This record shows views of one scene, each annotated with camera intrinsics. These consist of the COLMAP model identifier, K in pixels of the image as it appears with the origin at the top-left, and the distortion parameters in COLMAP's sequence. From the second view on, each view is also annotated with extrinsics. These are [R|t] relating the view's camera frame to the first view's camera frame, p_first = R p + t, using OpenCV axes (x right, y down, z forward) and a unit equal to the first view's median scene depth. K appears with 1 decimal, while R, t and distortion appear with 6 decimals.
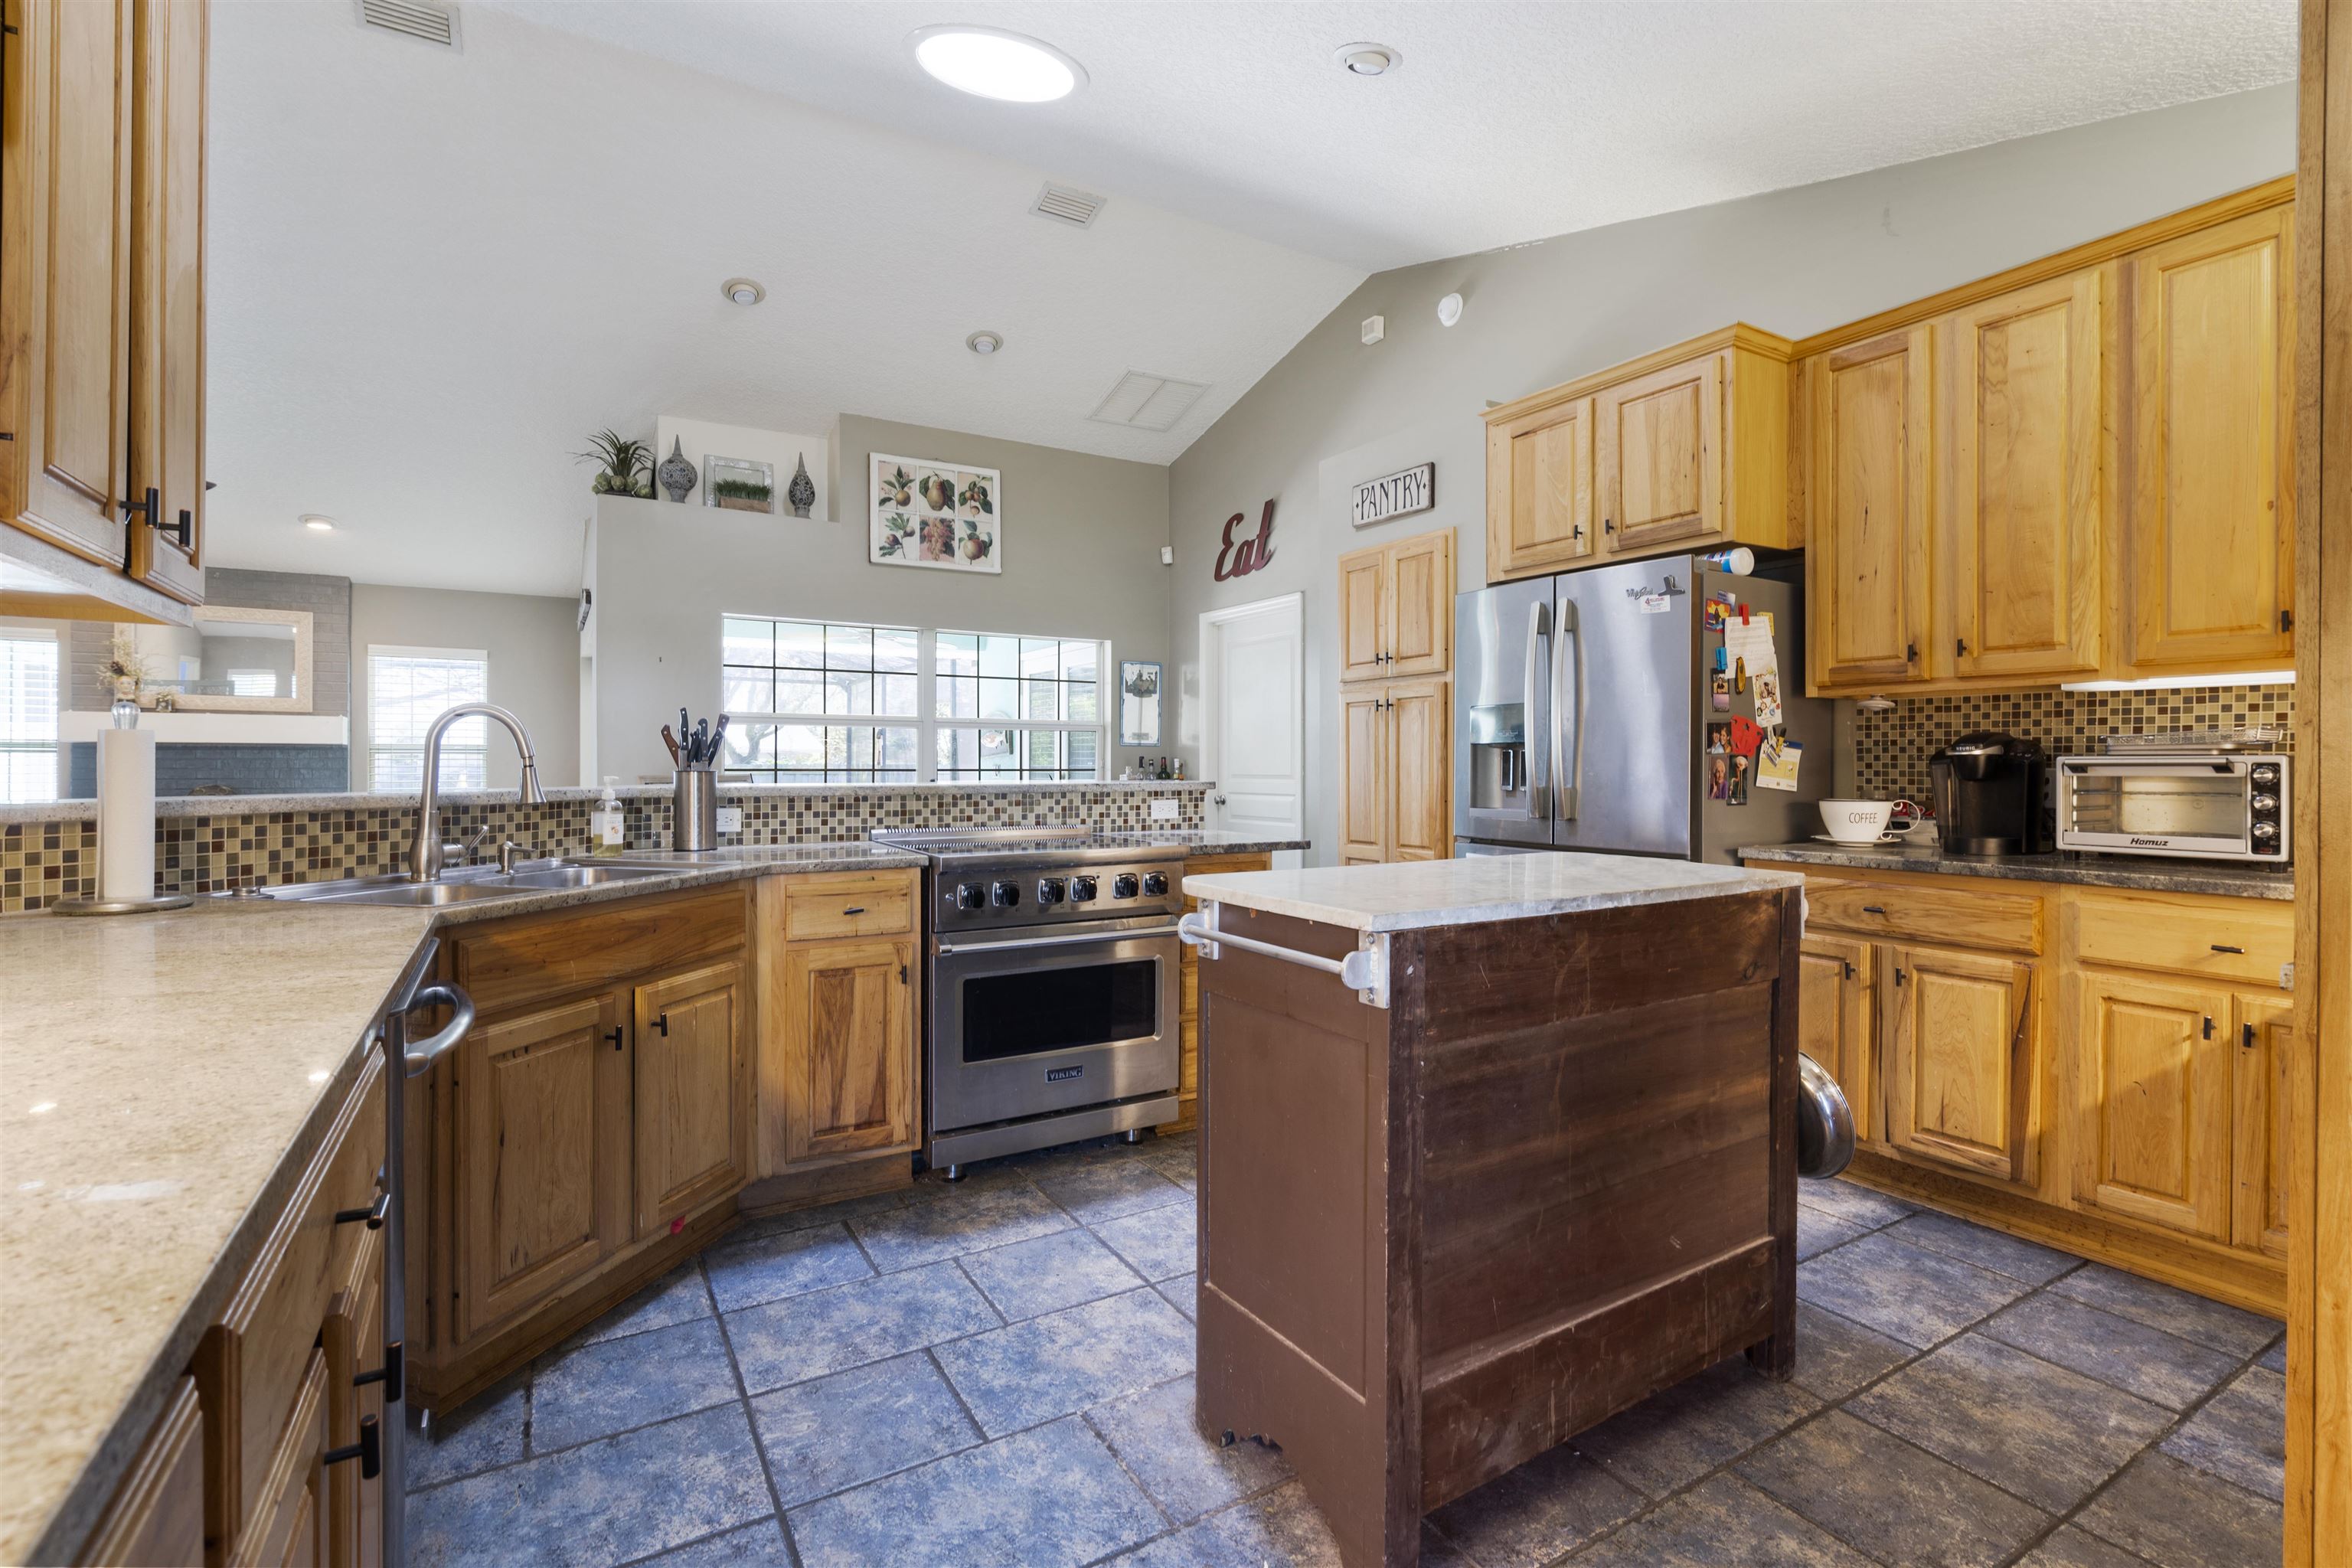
lens RADIAL K [[1080.8, 0, 1189.7], [0, 1080.8, 760.1], [0, 0, 1]] dist [-0.002122, 0.000992]
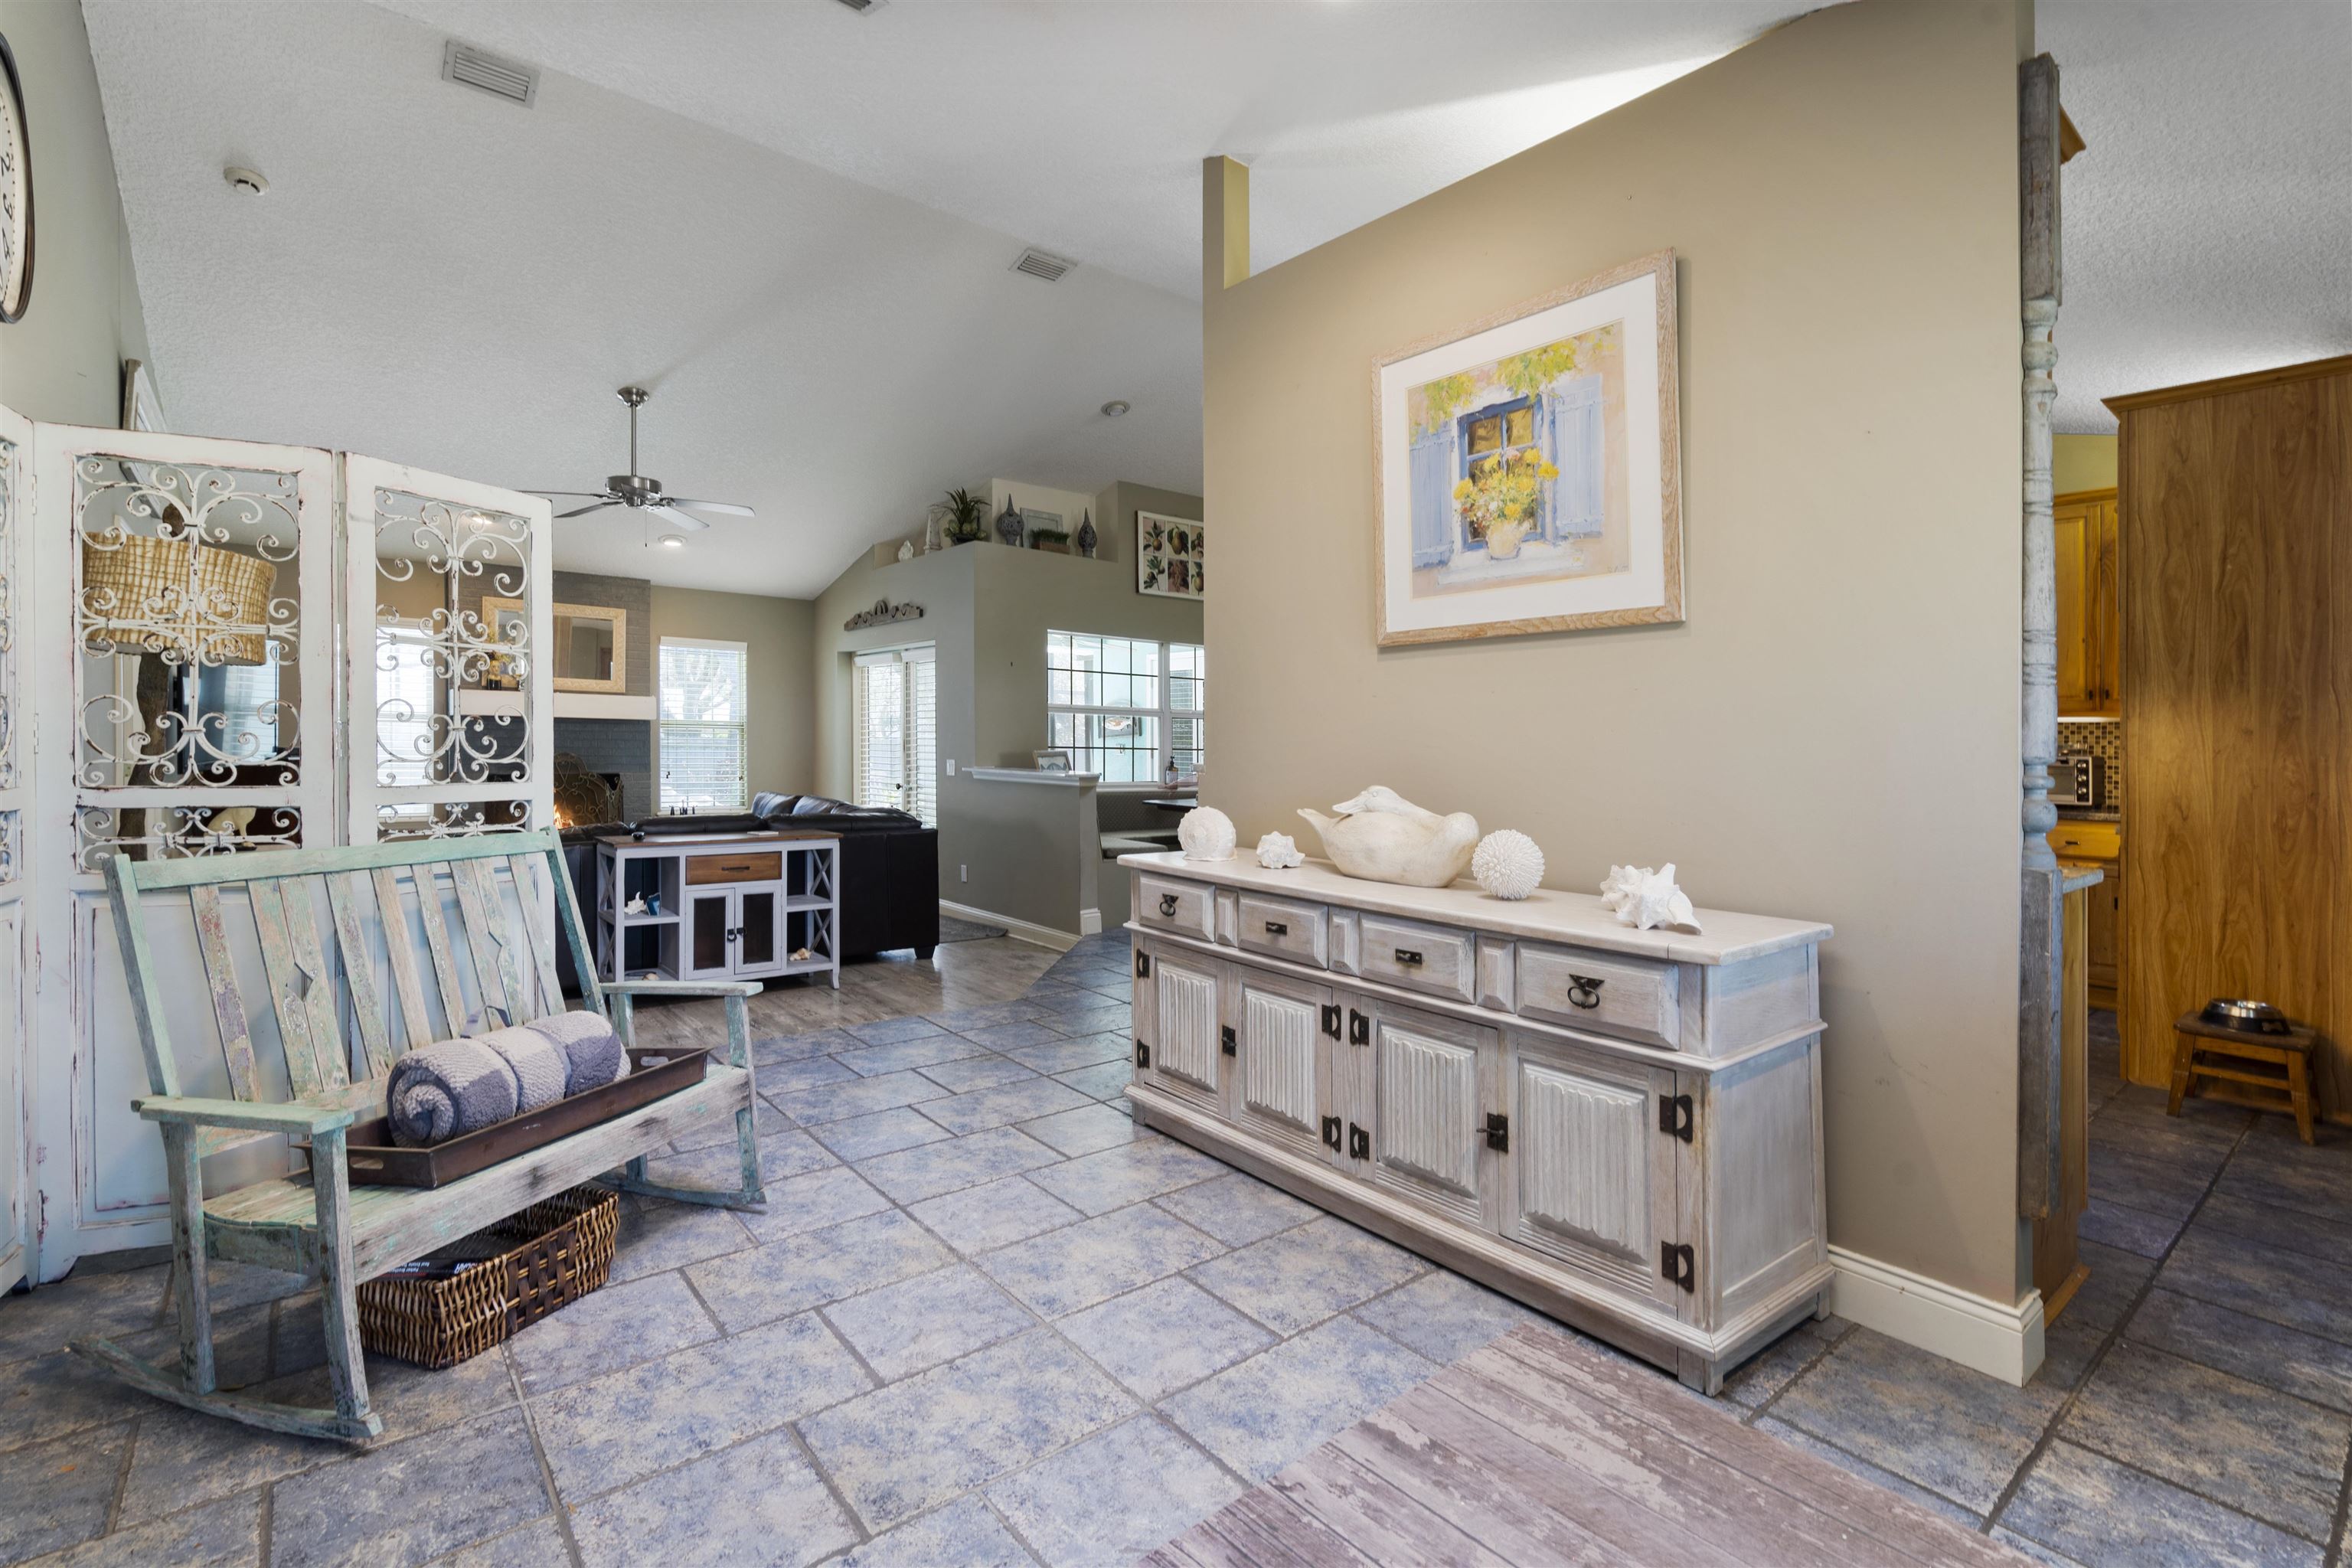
lens RADIAL K [[1080.8, 0, 1222.0], [0, 1080.8, 709.8], [0, 0, 1]] dist [-0.002122, 0.000992]
pose [[0.987297, 0.020497, 0.157558, -0.415582], [-0.016247, 0.999470, -0.028219, -0.002777], [-0.158053, 0.025301, 0.987106, -0.342712]]
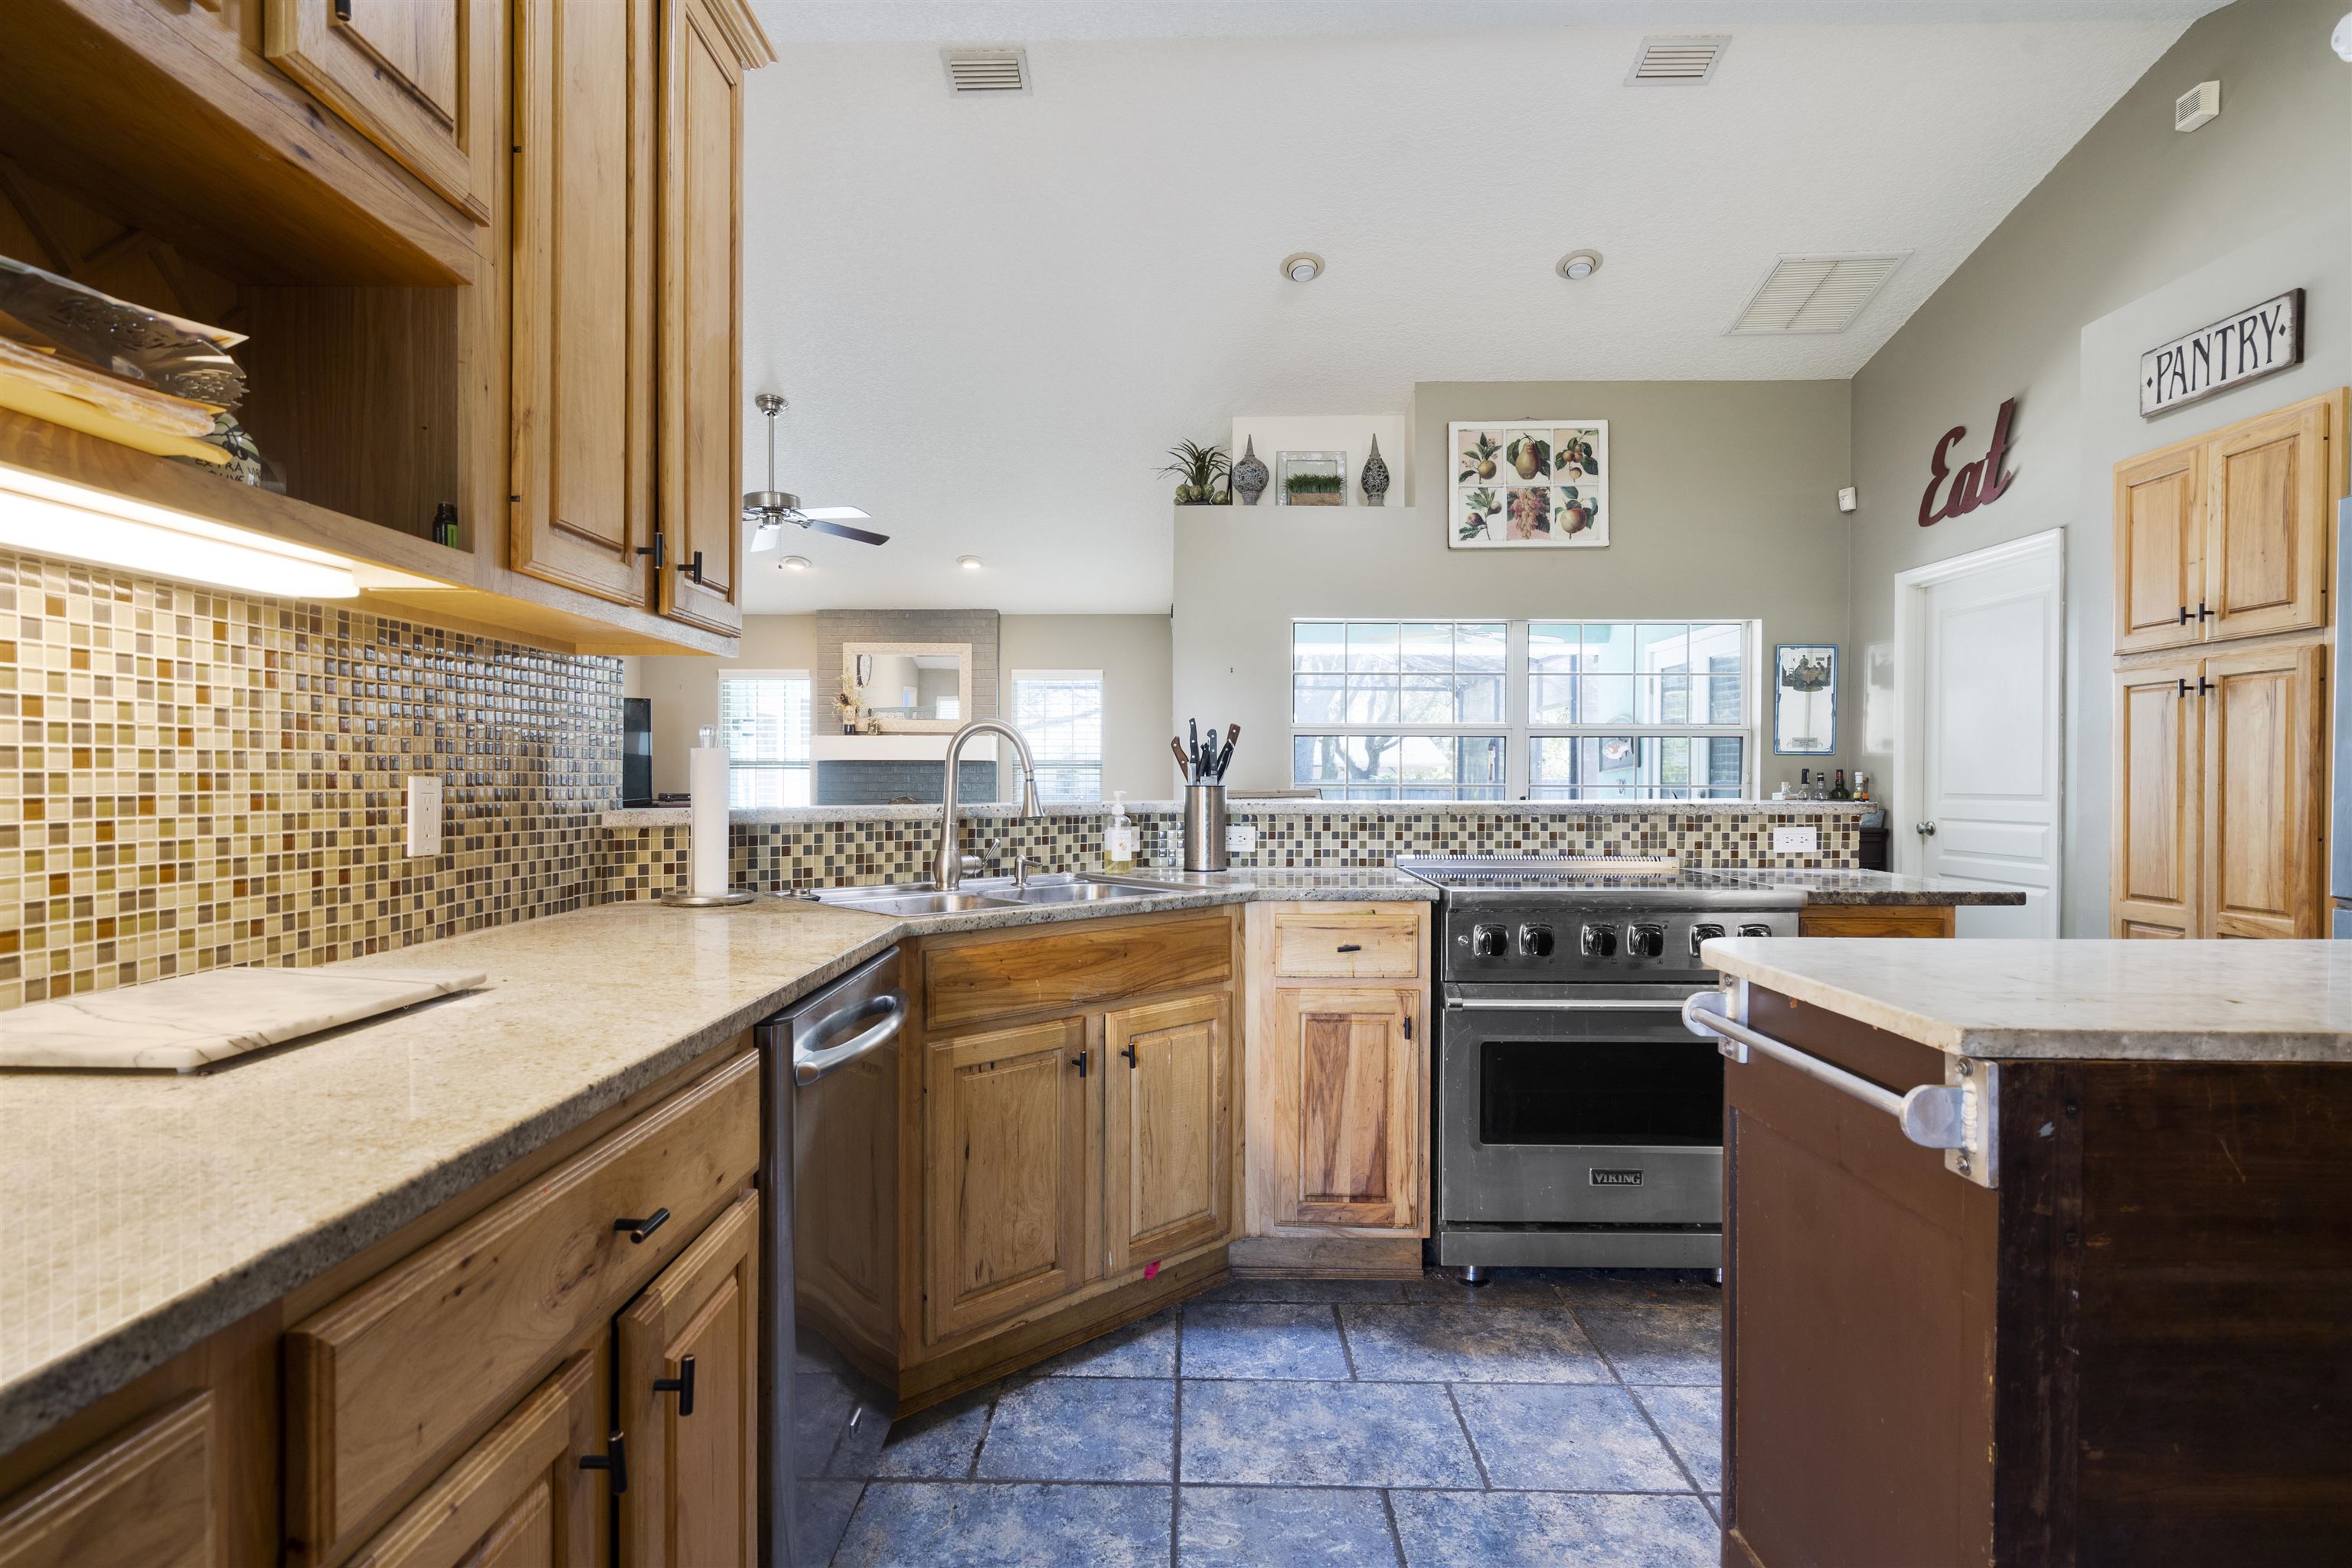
lens RADIAL K [[1215.2, 0, 1156.0], [0, 1215.2, 787.0], [0, 0, 1]] dist [0.003947, 0.002152]
pose [[0.844353, 0.004324, -0.535769, 0.033341], [0.001184, 0.999950, 0.009936, 0.000328], [0.535785, -0.009024, 0.844306, 0.041460]]
